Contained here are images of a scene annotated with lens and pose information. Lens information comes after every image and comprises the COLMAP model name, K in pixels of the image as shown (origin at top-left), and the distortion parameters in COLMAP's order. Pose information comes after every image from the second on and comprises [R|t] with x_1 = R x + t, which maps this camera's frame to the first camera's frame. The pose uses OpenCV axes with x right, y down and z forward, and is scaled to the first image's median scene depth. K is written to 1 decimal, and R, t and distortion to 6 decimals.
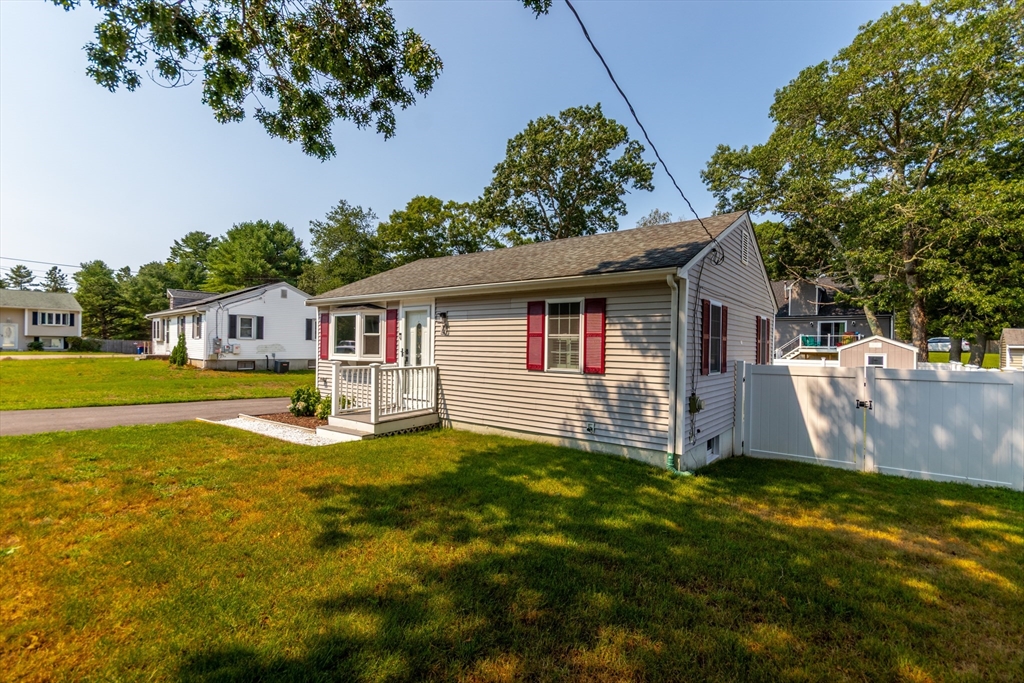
lens RADIAL K [[472.1, 0, 509.3], [0, 472.1, 339.6], [0, 0, 1]] dist [0.005833, -0.000105]
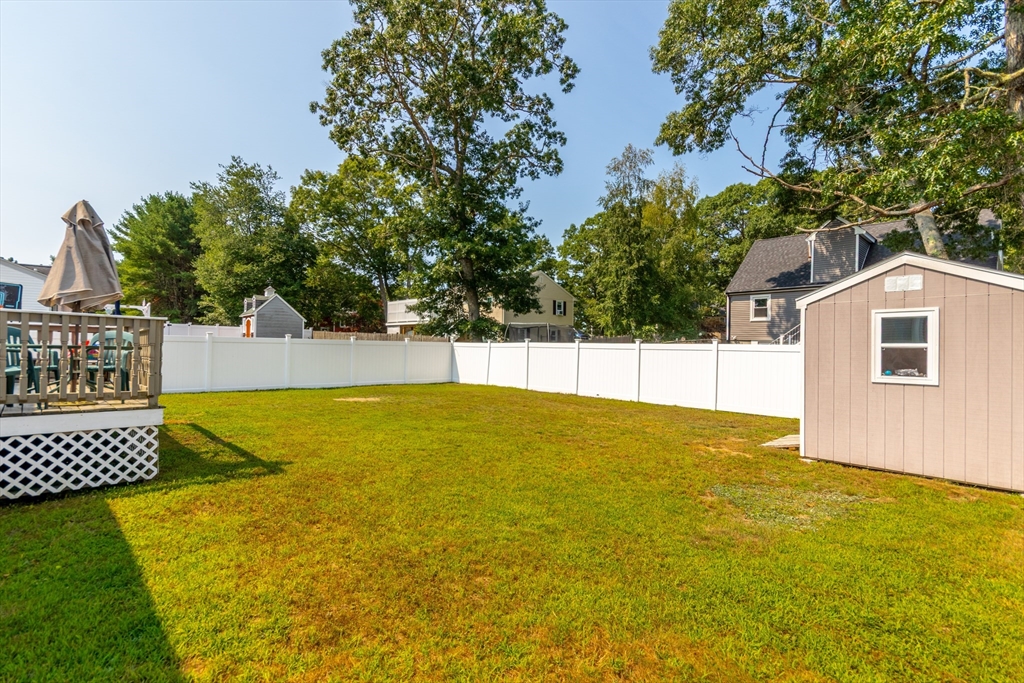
lens RADIAL K [[472.1, 0, 513.5], [0, 472.1, 348.5], [0, 0, 1]] dist [0.005833, -0.000105]
pose [[0.992447, 0.000147, -0.122676, 1.226101], [0.001673, 0.999890, 0.014736, 0.117828], [0.122665, -0.014830, 0.992337, 1.437658]]
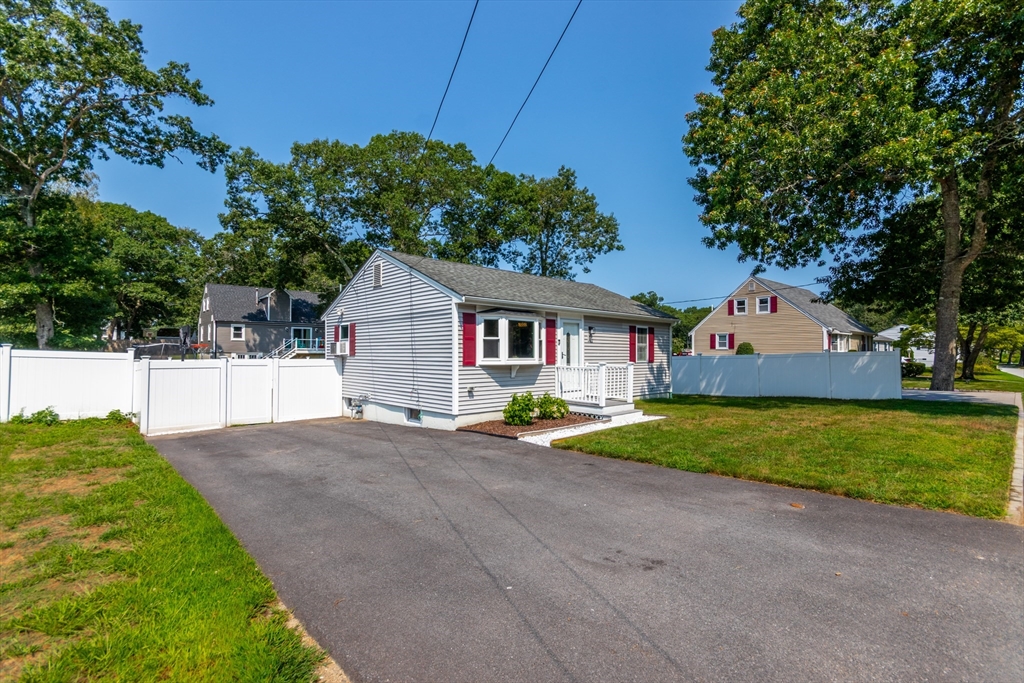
lens RADIAL K [[472.1, 0, 508.0], [0, 472.1, 343.9], [0, 0, 1]] dist [0.005833, -0.000105]
pose [[0.156817, 0.005852, 0.987610, -1.845438], [-0.013551, 0.999901, -0.003773, 0.005170], [-0.987535, -0.012792, 0.156881, 1.180308]]
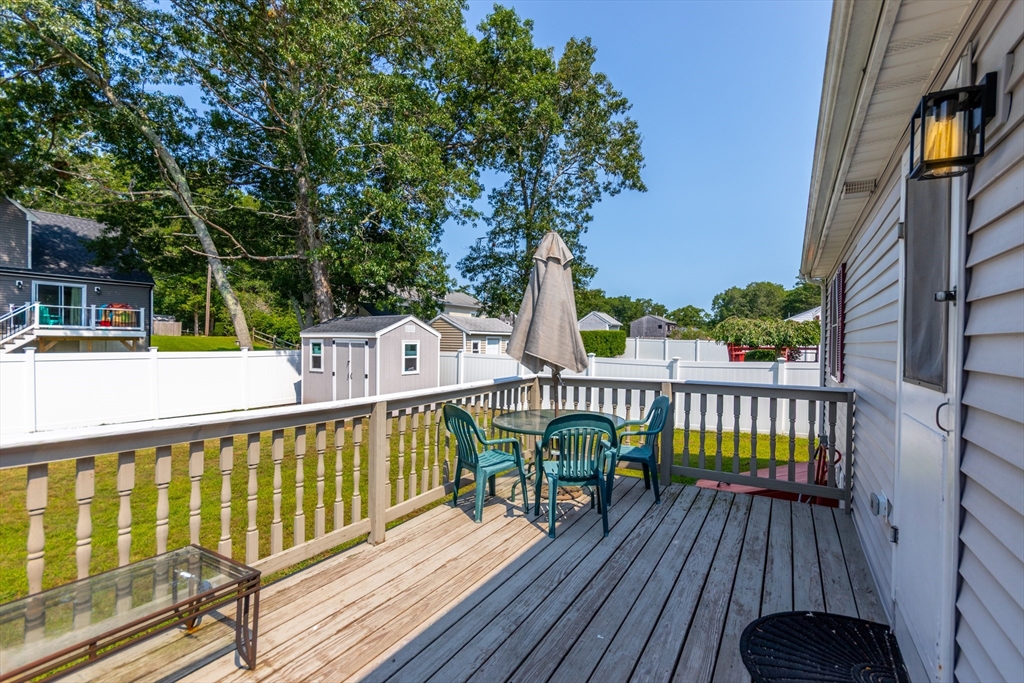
lens RADIAL K [[472.1, 0, 510.2], [0, 472.1, 348.6], [0, 0, 1]] dist [0.005833, -0.000105]
pose [[-0.125492, -0.030695, 0.991620, 0.043050], [-0.032199, 0.999121, 0.026853, 0.039201], [-0.991572, -0.028559, -0.126370, 2.128225]]
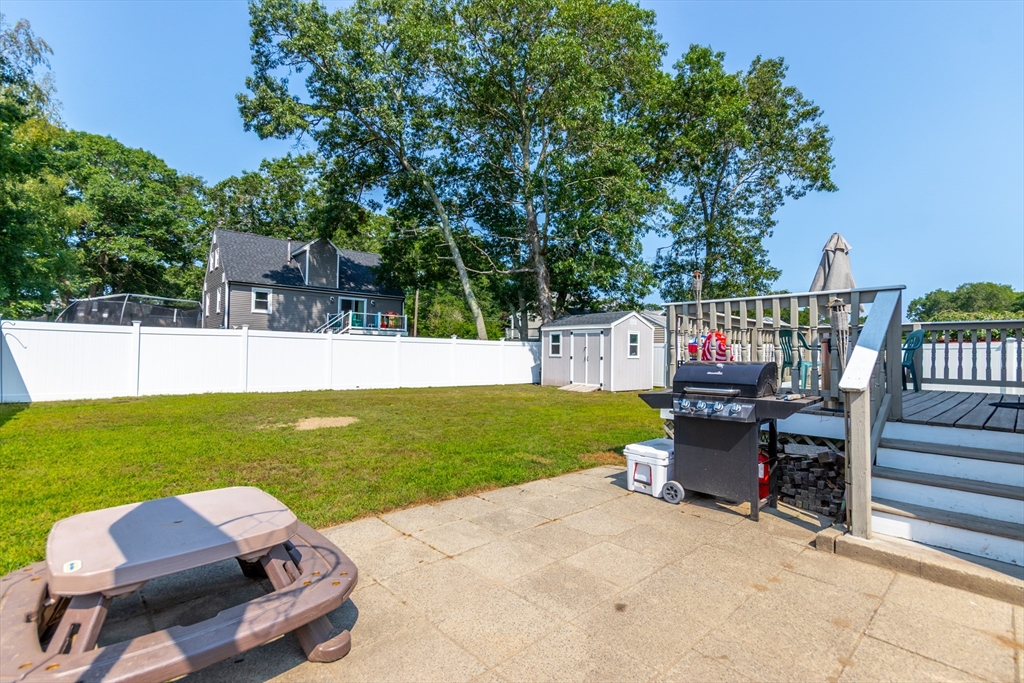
lens RADIAL K [[472.1, 0, 510.3], [0, 472.1, 348.7], [0, 0, 1]] dist [0.005833, -0.000105]
pose [[0.163857, -0.000797, 0.986484, -0.398649], [-0.034027, 0.999400, 0.006460, 0.149080], [-0.985897, -0.034626, 0.163732, 2.460510]]
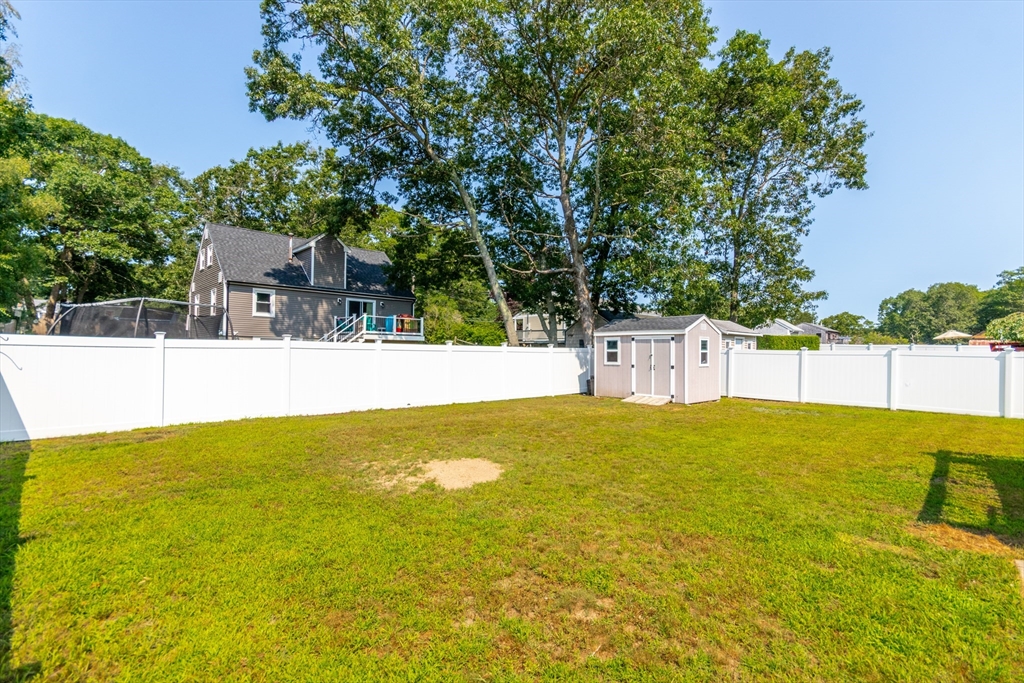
lens RADIAL K [[472.1, 0, 510.3], [0, 472.1, 347.0], [0, 0, 1]] dist [0.005833, -0.000105]
pose [[0.105381, -0.000147, 0.994432, -0.225148], [-0.027043, 0.999630, 0.003013, 0.123097], [-0.994064, -0.027210, 0.105338, 2.842390]]
